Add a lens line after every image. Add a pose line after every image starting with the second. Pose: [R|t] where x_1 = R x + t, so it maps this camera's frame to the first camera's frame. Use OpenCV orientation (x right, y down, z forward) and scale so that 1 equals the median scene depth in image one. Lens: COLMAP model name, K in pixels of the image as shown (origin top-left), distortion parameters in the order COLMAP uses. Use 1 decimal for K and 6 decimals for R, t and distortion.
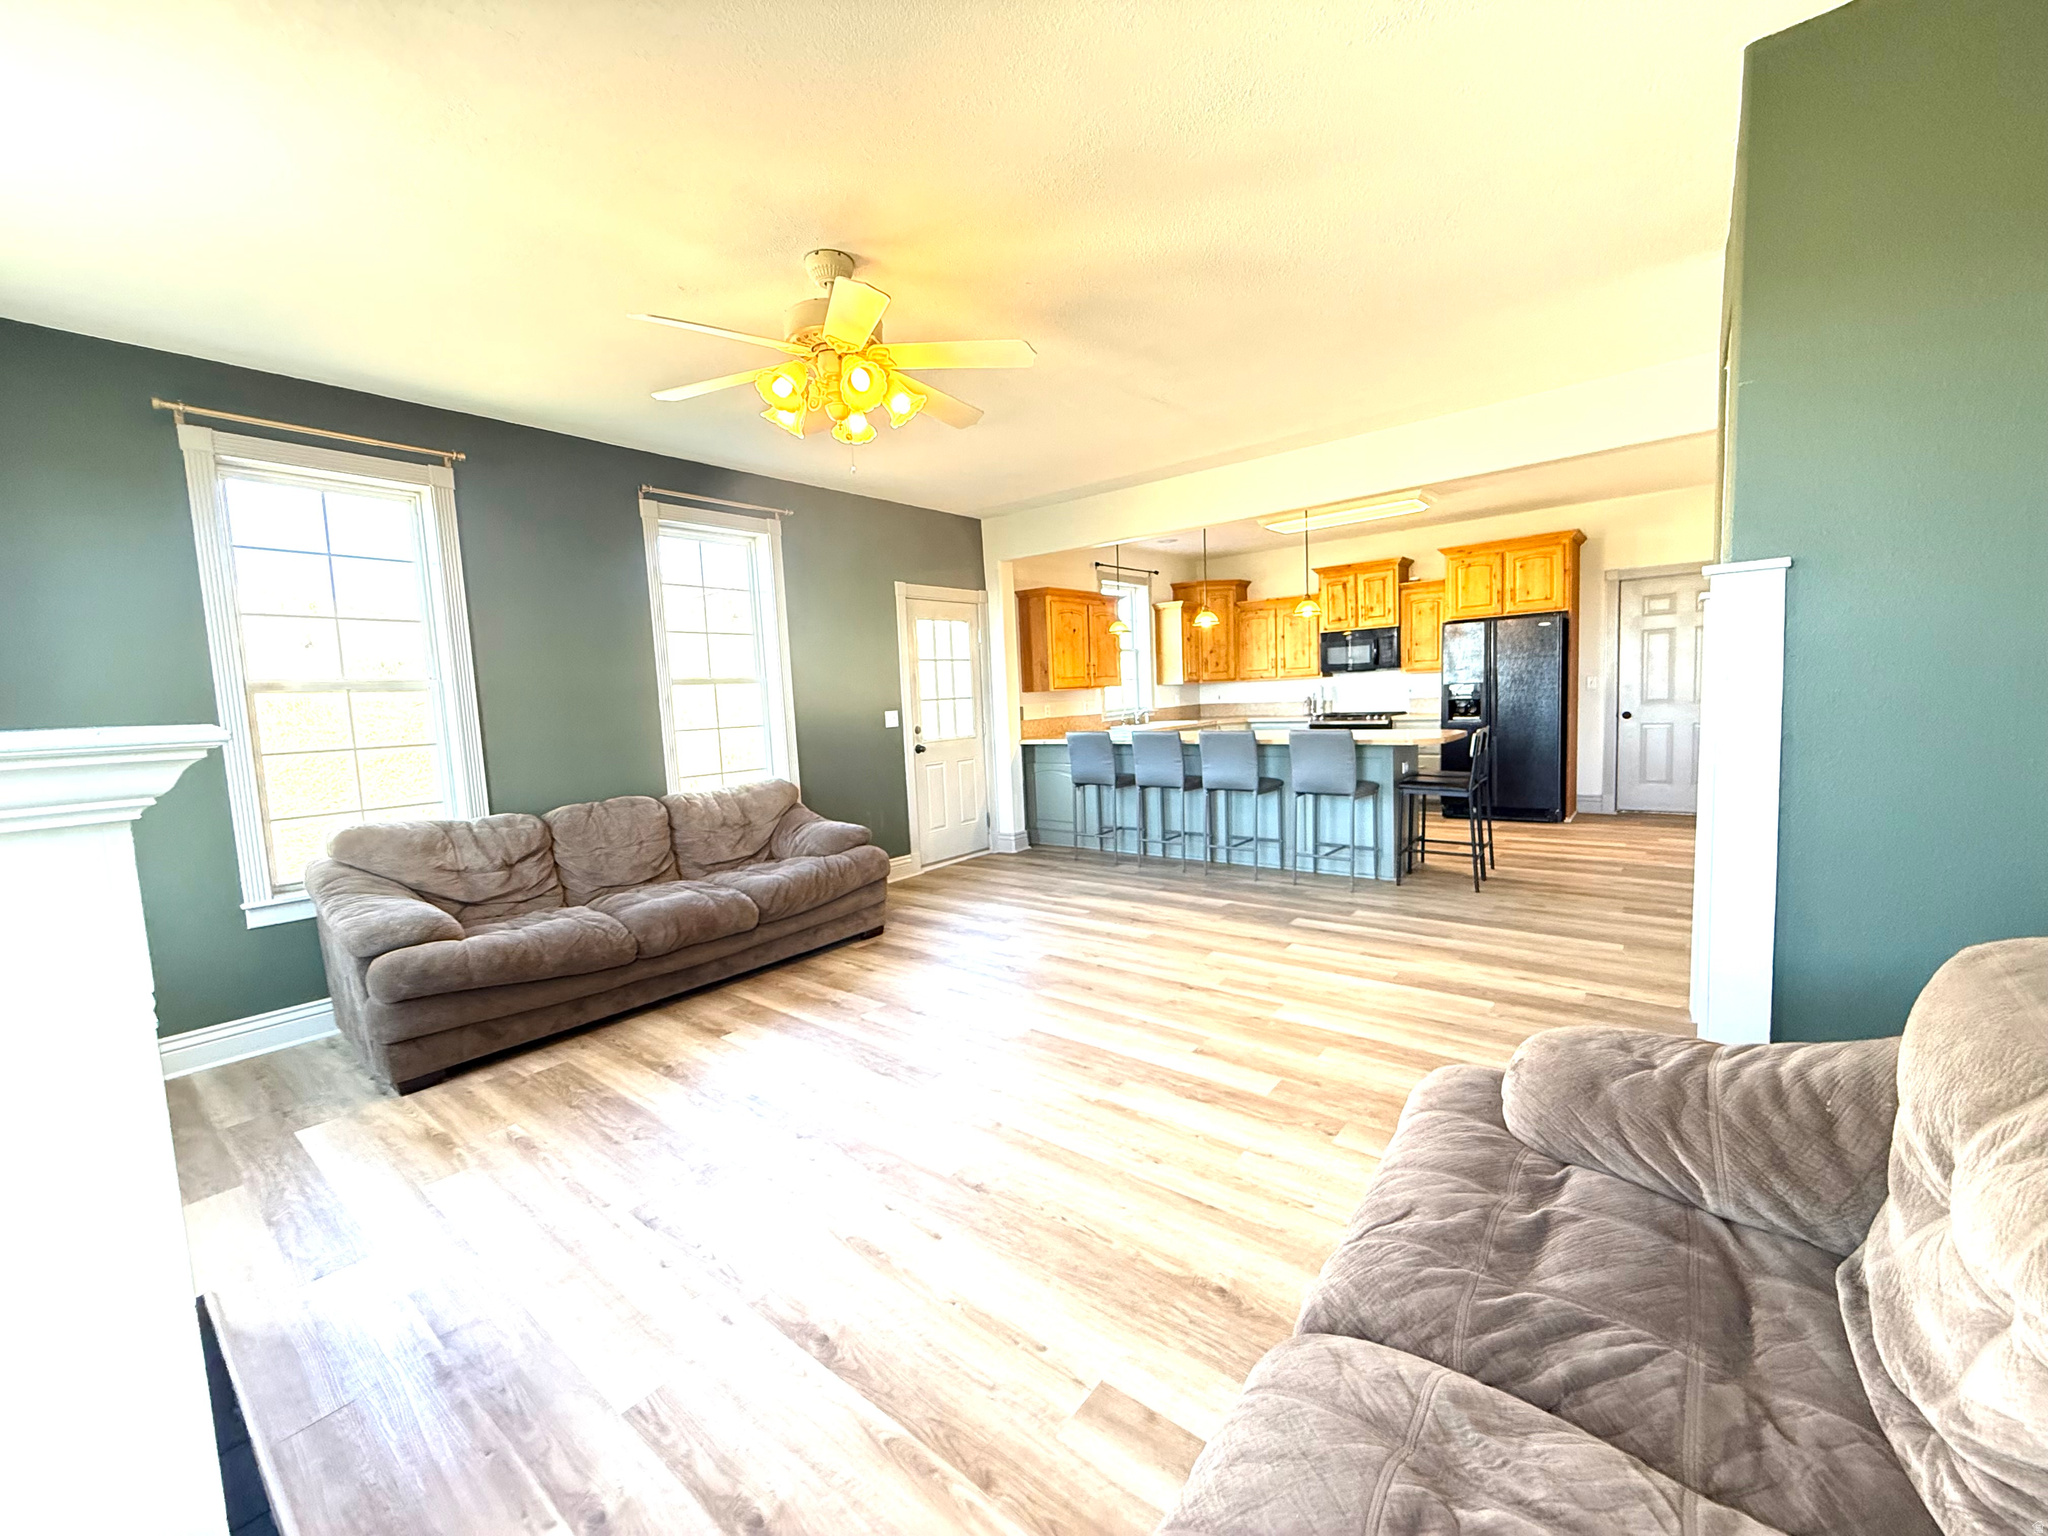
lens RADIAL K [[817.0, 0, 1020.3], [0, 817.0, 767.9], [0, 0, 1]] dist [-0.005658, -0.000297]
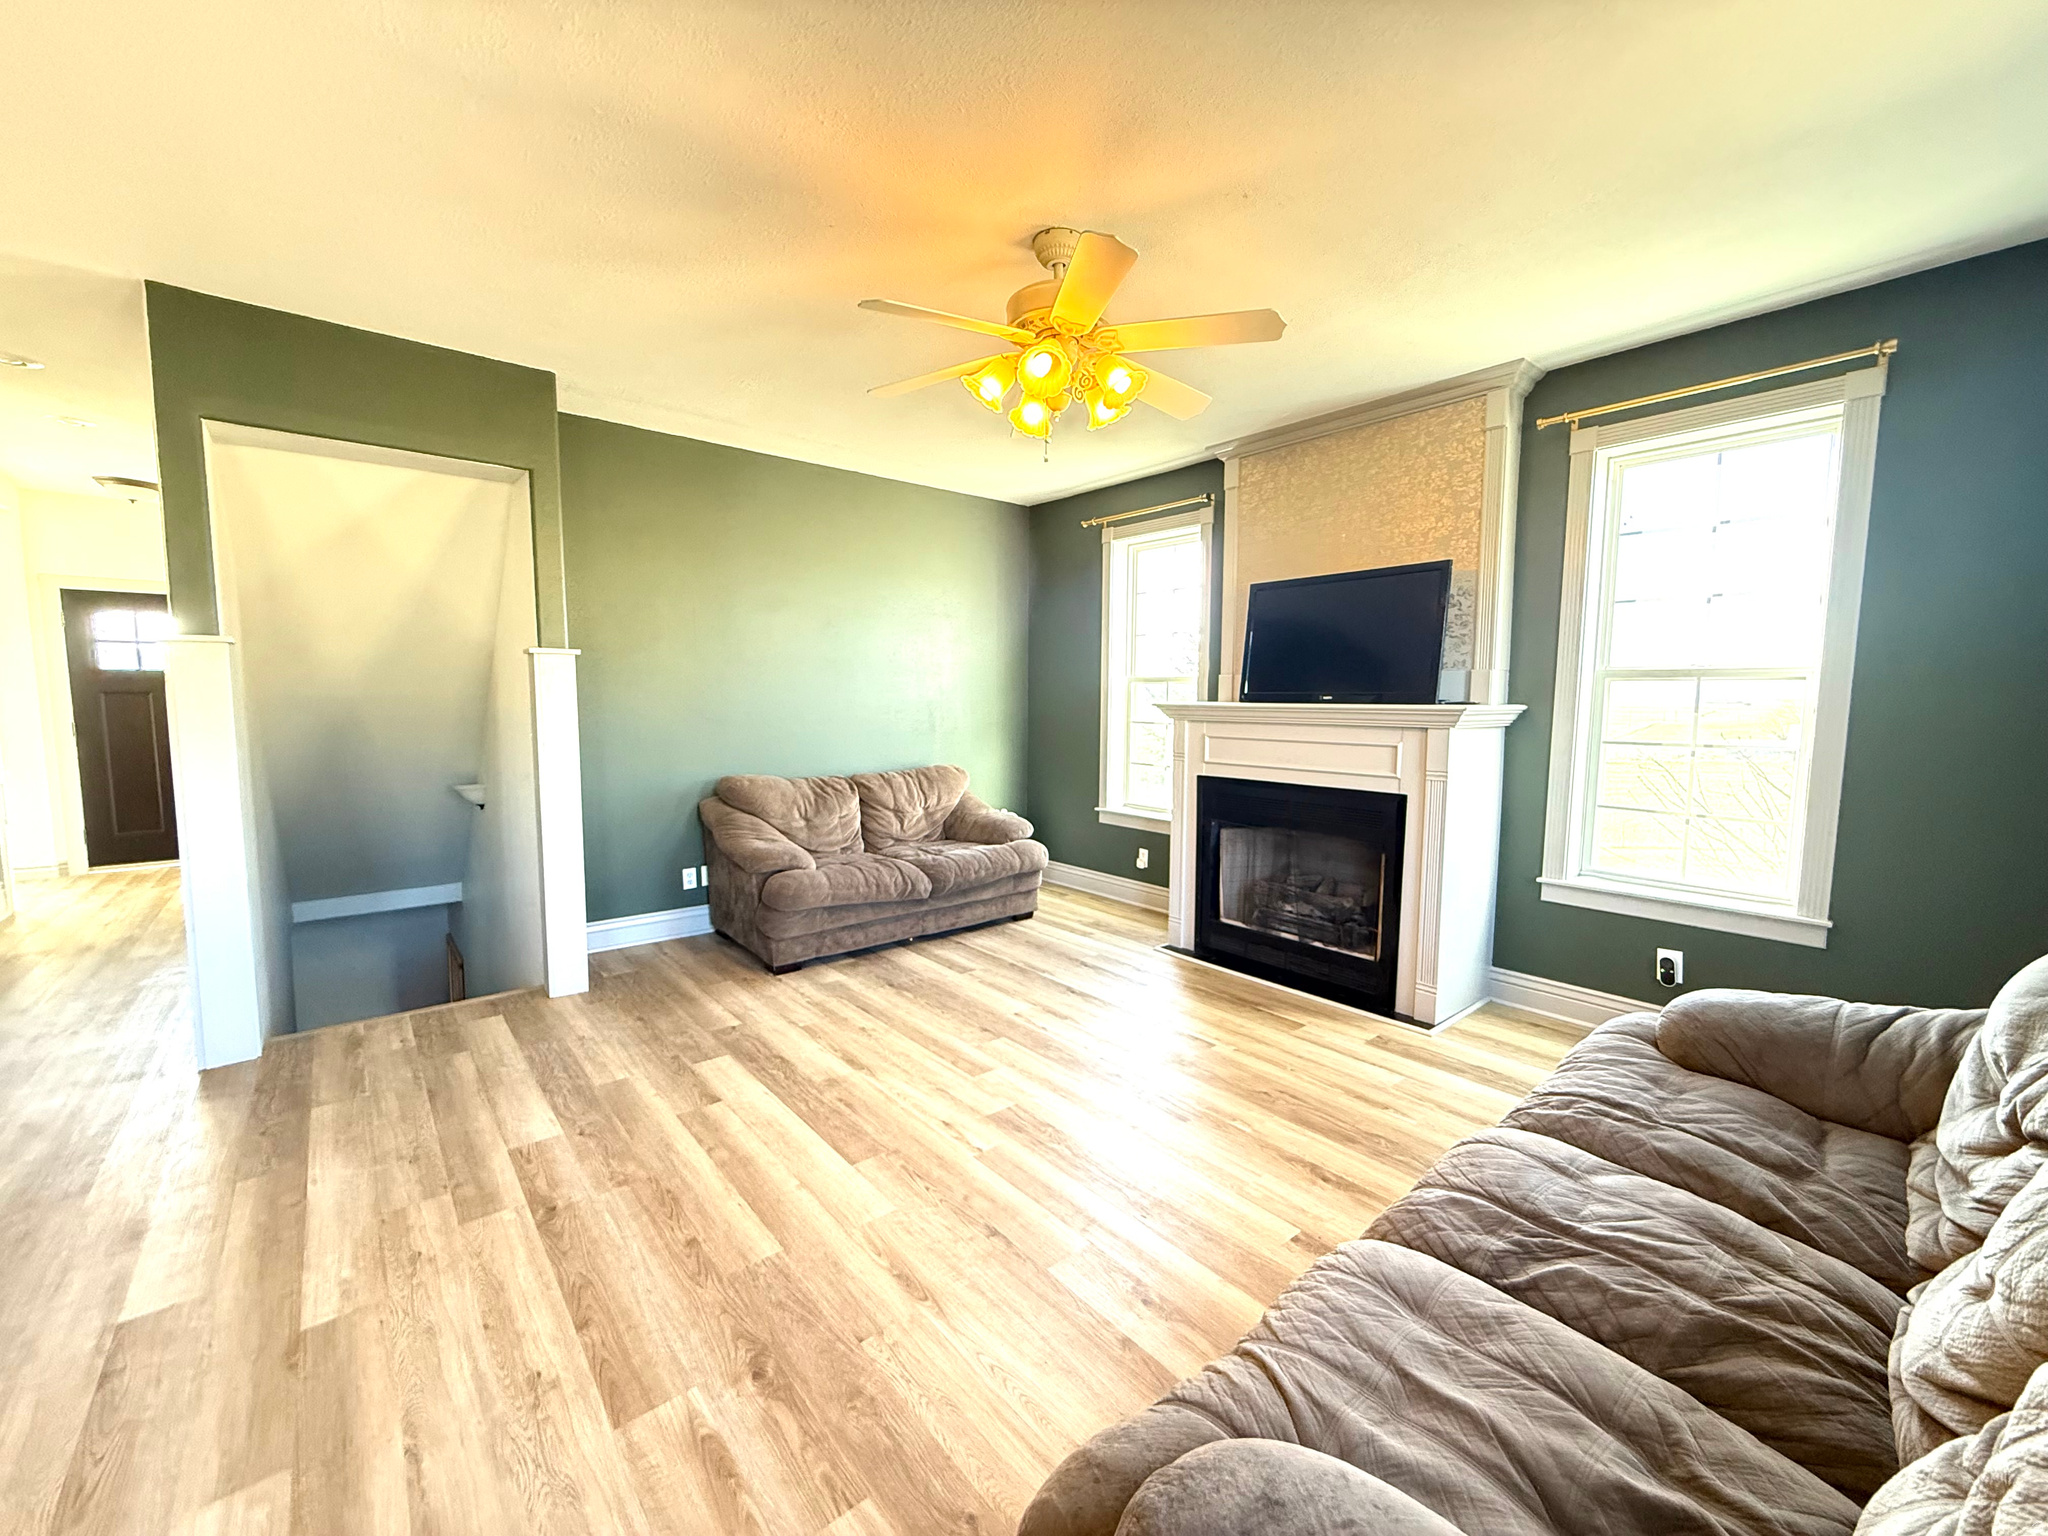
lens RADIAL K [[817.0, 0, 1020.0], [0, 817.0, 767.0], [0, 0, 1]] dist [-0.005658, -0.000297]
pose [[-0.981416, 0.021124, 0.190727, -0.268855], [0.054863, 0.983322, 0.173400, -0.147175], [-0.183883, 0.180642, -0.966207, 1.533471]]
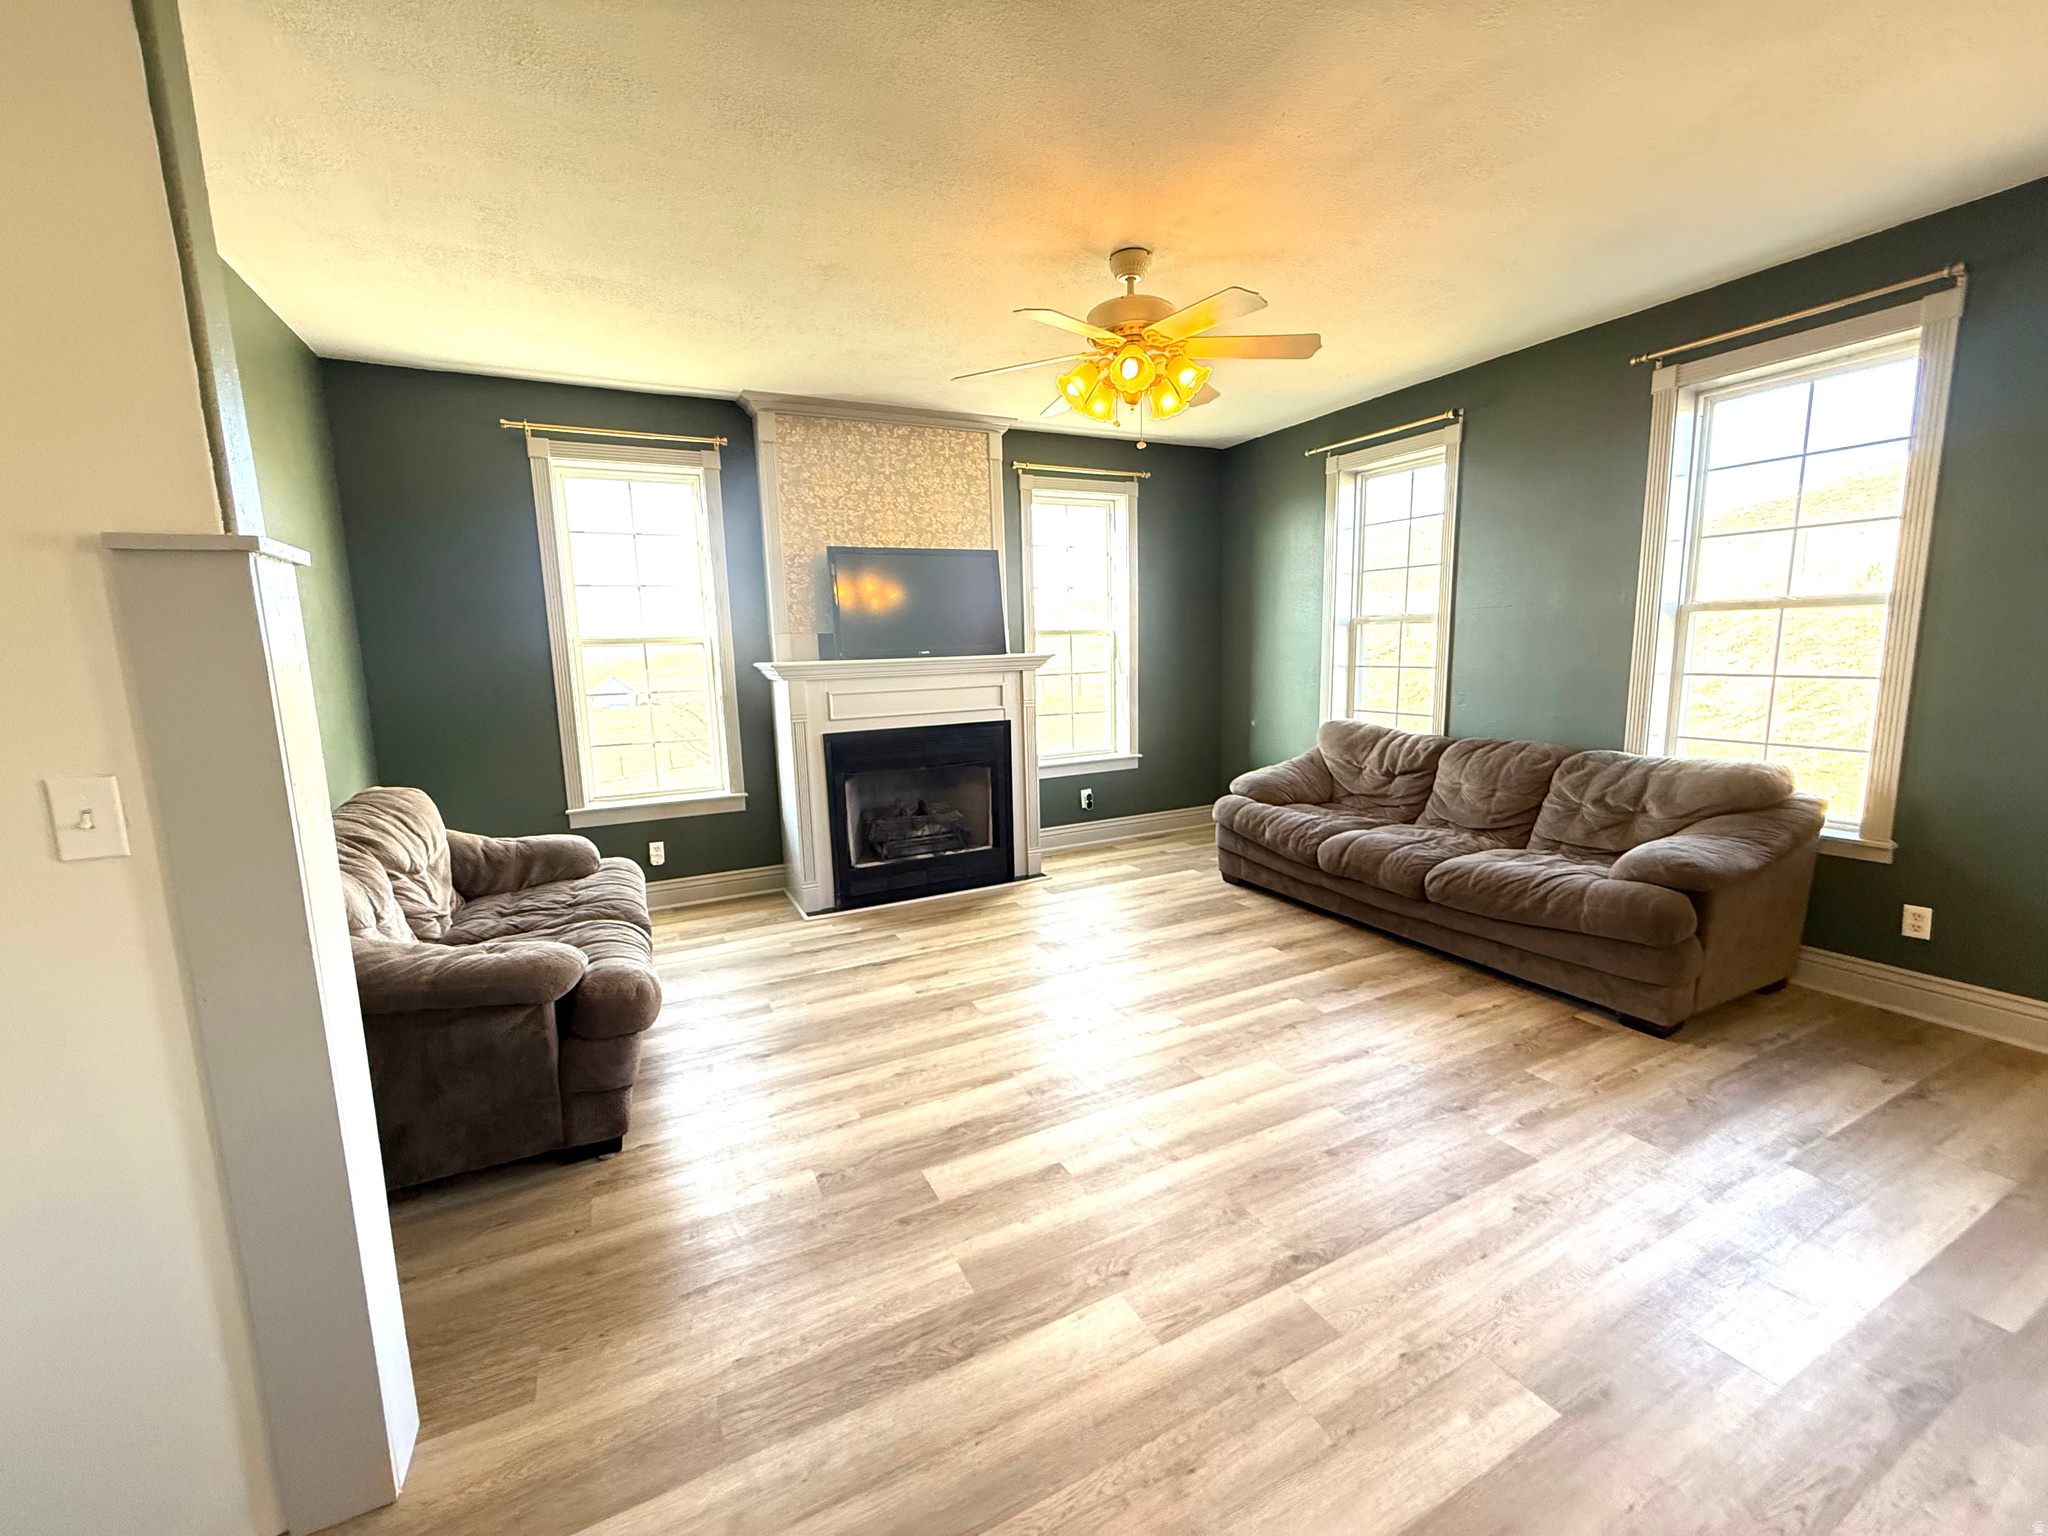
lens RADIAL K [[817.0, 0, 1020.8], [0, 817.0, 768.4], [0, 0, 1]] dist [-0.005658, -0.000297]
pose [[-0.412518, 0.188317, -0.891272, 0.712487], [-0.040727, 0.973608, 0.224564, -0.146441], [0.910038, 0.128936, -0.393961, 1.053193]]
